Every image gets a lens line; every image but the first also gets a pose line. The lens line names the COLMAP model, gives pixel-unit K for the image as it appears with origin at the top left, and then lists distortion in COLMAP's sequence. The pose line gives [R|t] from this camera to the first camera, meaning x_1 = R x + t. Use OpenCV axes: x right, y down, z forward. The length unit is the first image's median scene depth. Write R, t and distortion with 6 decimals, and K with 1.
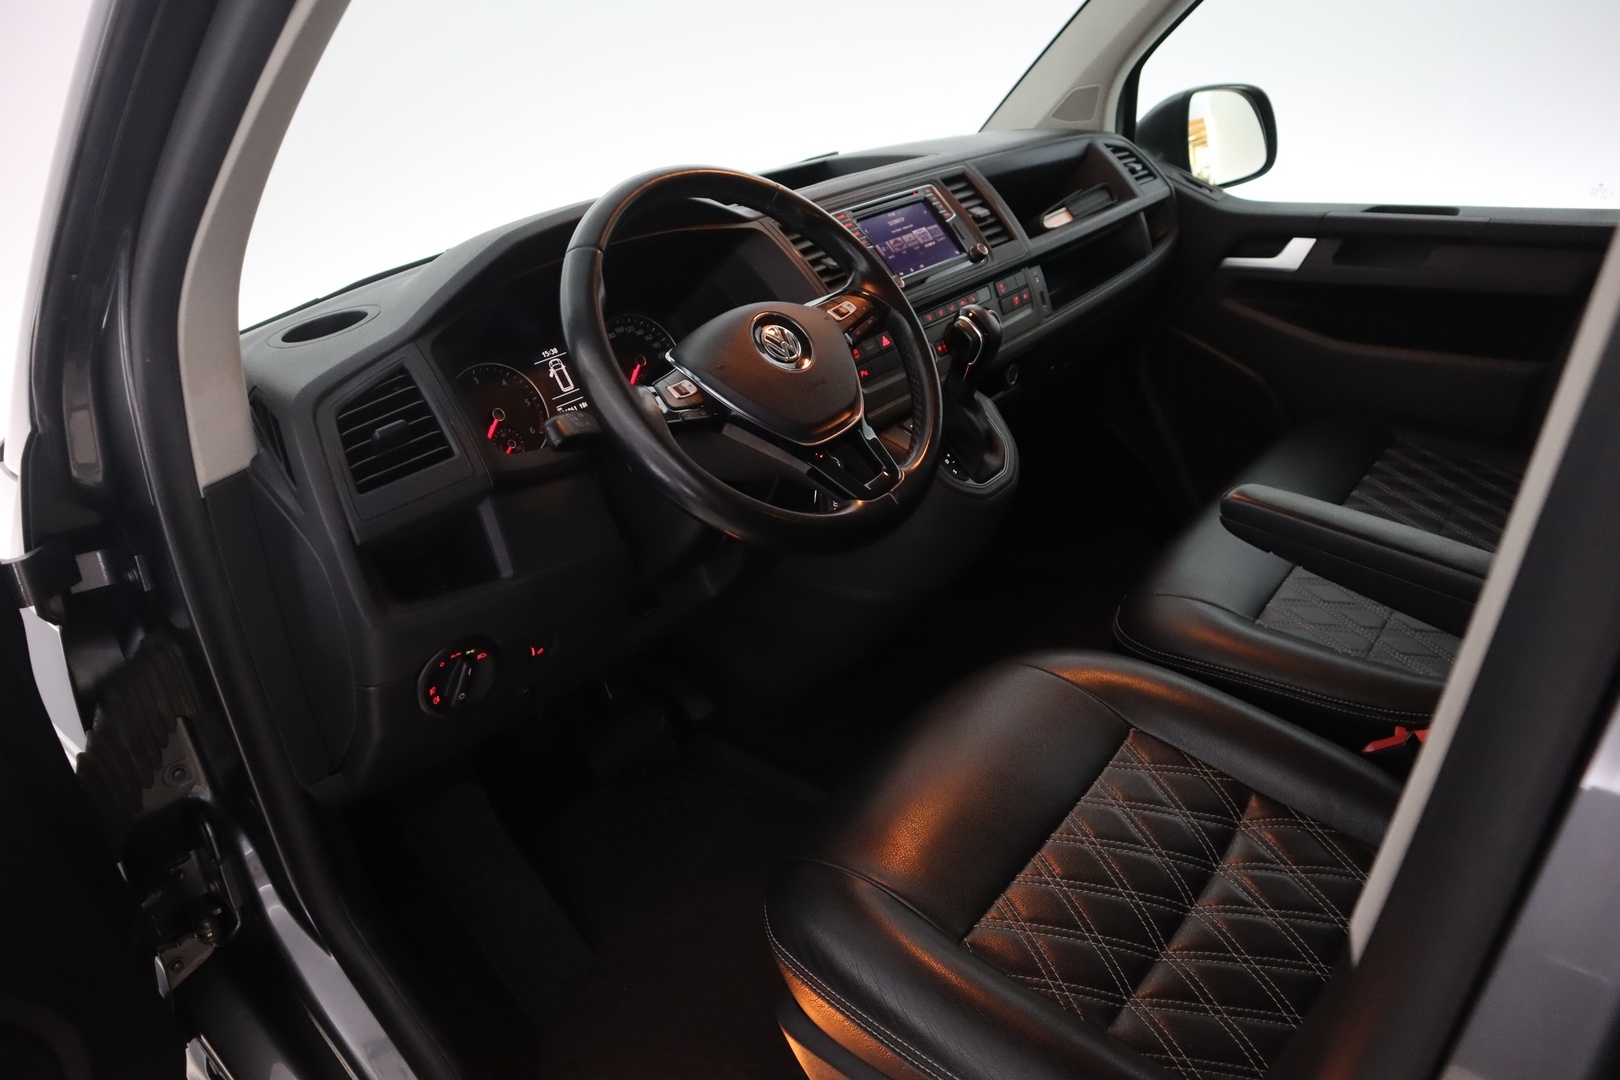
lens RADIAL K [[1126.8, 0, 810.0], [0, 1126.8, 540.0], [0, 0, 1]] dist [-0.152896, 0.103511]
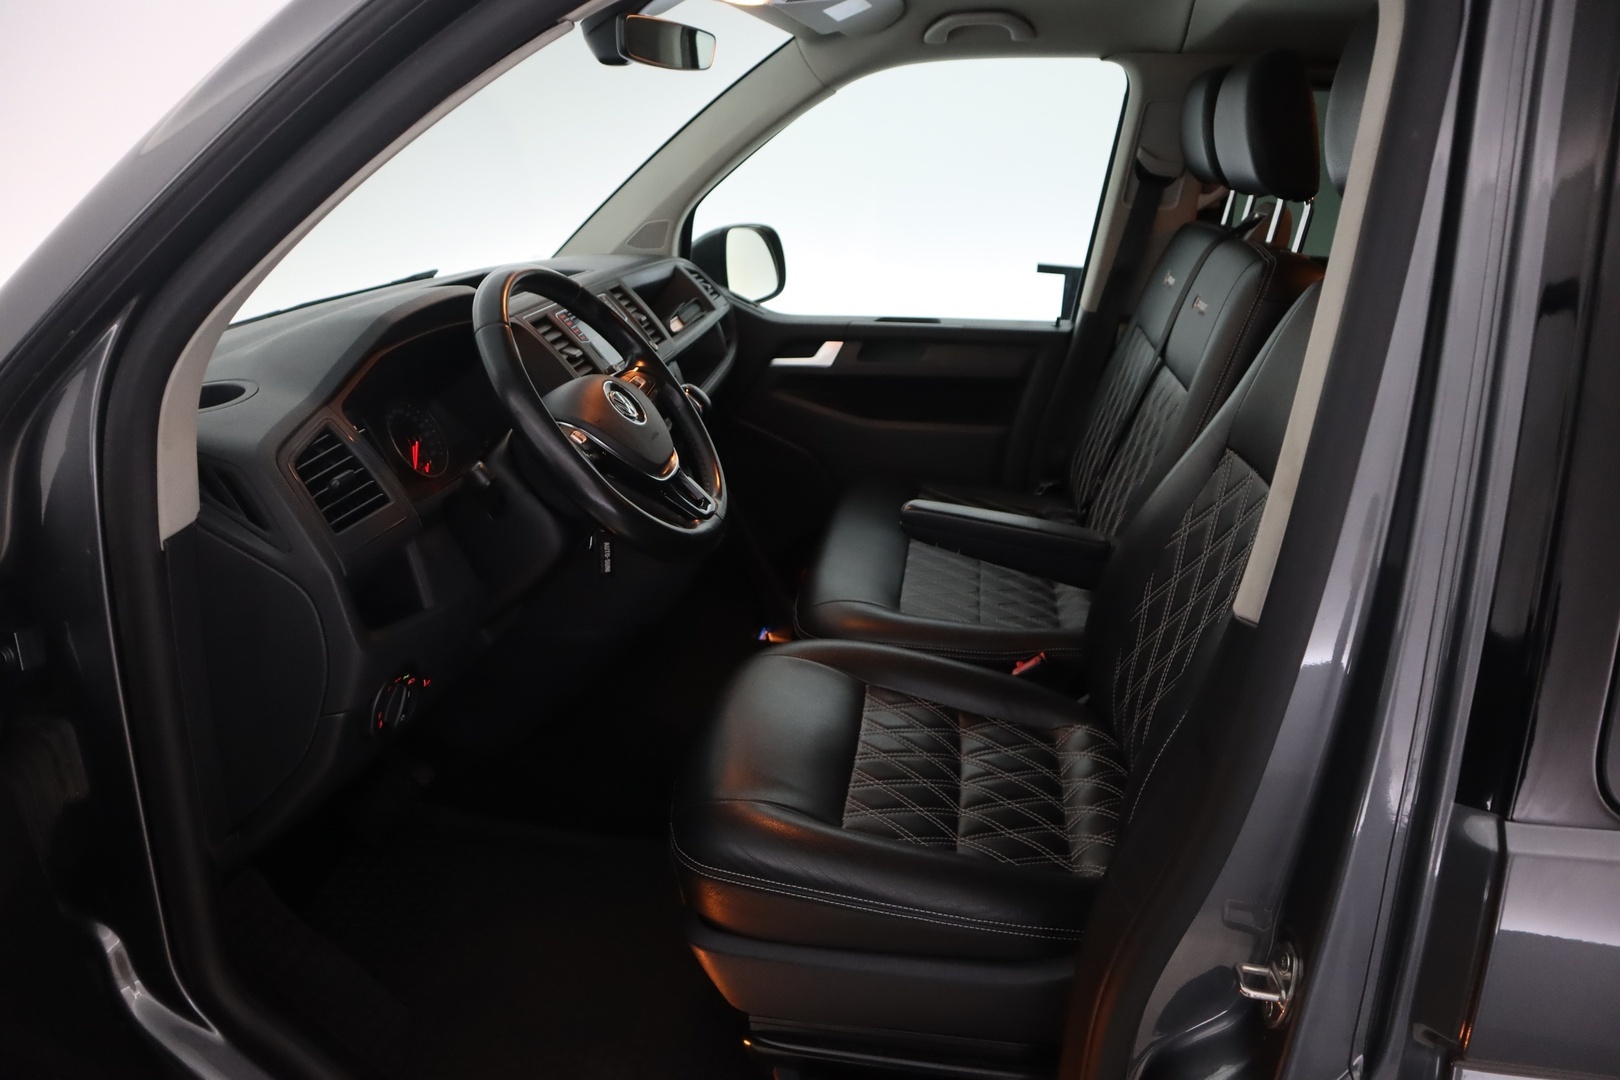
lens RADIAL K [[1126.8, 0, 810.0], [0, 1126.8, 540.0], [0, 0, 1]] dist [-0.152896, 0.103511]
pose [[0.853311, -0.074382, 0.516069, -0.415164], [0.133216, 0.988024, -0.077865, 0.083814], [-0.504097, 0.135191, 0.853001, -0.138915]]
